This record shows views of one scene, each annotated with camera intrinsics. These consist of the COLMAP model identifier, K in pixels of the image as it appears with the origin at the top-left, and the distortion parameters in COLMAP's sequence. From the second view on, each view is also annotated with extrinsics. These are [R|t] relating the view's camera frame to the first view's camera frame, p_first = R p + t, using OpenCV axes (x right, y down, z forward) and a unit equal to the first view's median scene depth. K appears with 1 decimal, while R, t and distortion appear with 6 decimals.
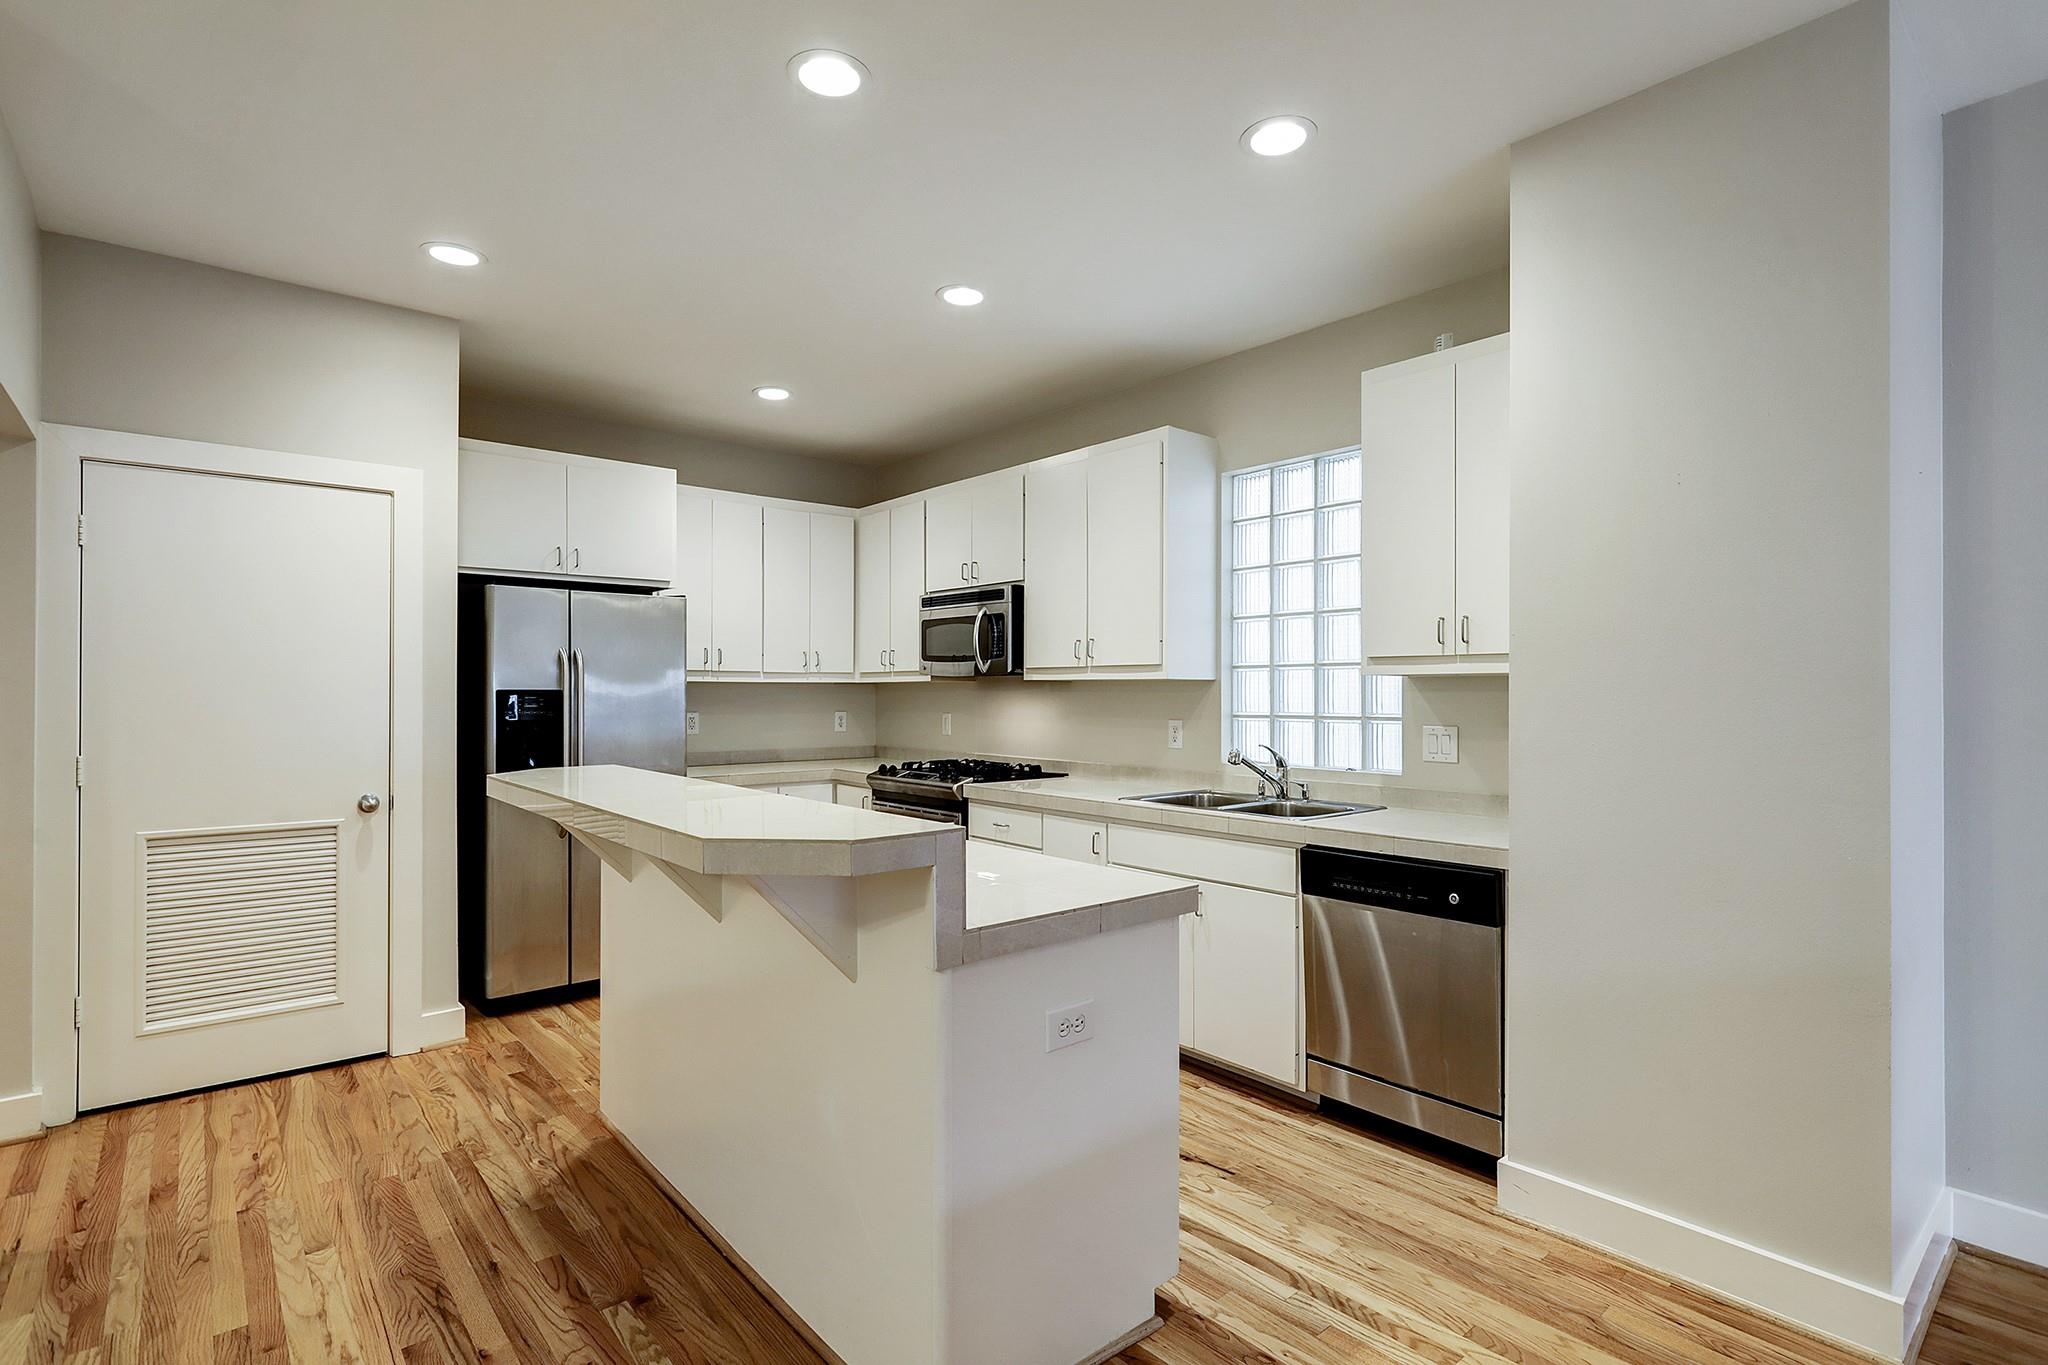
lens RADIAL K [[991.1, 0, 1099.8], [0, 991.1, 689.4], [0, 0, 1]] dist [-0.004196, 0.001890]
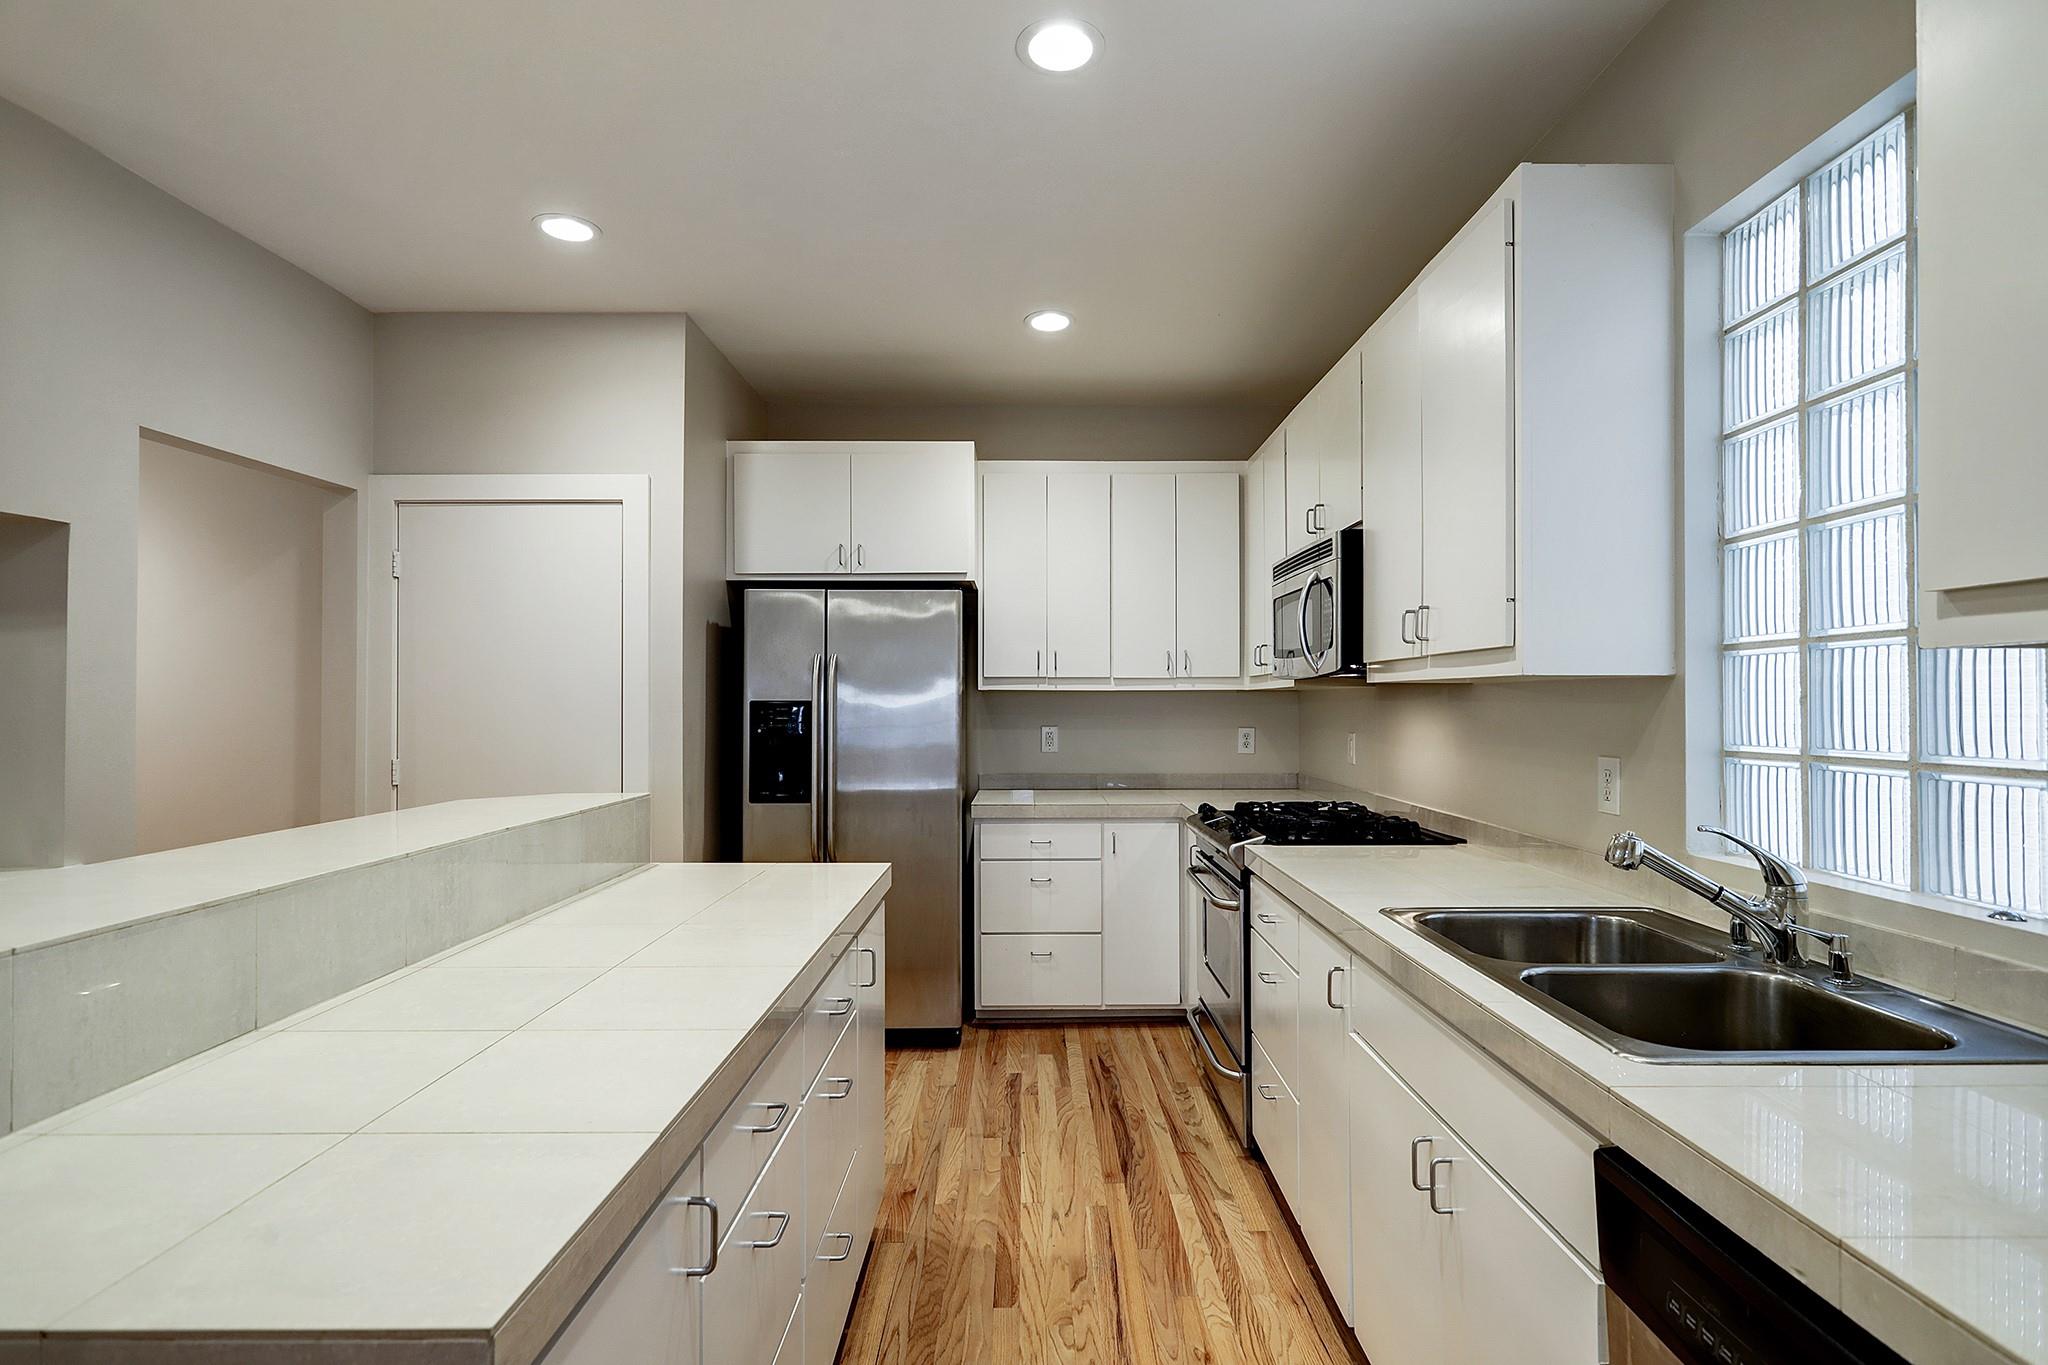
lens RADIAL K [[991.1, 0, 1069.3], [0, 991.1, 690.4], [0, 0, 1]] dist [-0.004196, 0.001890]
pose [[0.745561, -0.009735, -0.666367, 0.222390], [0.004872, 0.999946, -0.009157, 0.000278], [0.666420, 0.003580, 0.745568, 0.472182]]
